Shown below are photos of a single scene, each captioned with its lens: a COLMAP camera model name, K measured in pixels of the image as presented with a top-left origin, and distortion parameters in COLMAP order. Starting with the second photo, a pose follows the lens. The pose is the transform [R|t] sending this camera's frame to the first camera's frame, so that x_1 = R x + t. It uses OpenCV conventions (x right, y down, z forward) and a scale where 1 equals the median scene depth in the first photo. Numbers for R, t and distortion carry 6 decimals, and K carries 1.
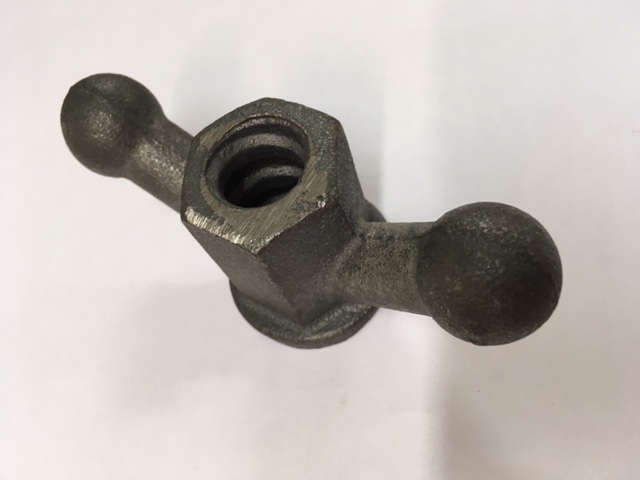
lens RADIAL K [[544.1, 0, 319.6], [0, 544.1, 239.6], [0, 0, 1]] dist [0.059259, 0.002124]
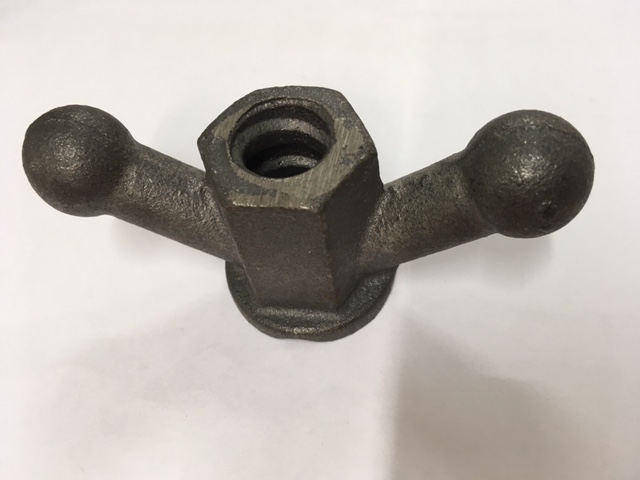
lens RADIAL K [[544.1, 0, 320.2], [0, 544.1, 240.5], [0, 0, 1]] dist [0.059259, 0.002124]
pose [[0.918914, -0.230708, 0.319953, -0.400073], [0.284501, 0.949482, -0.132452, 0.185775], [-0.273232, 0.212739, 0.938129, 0.066575]]
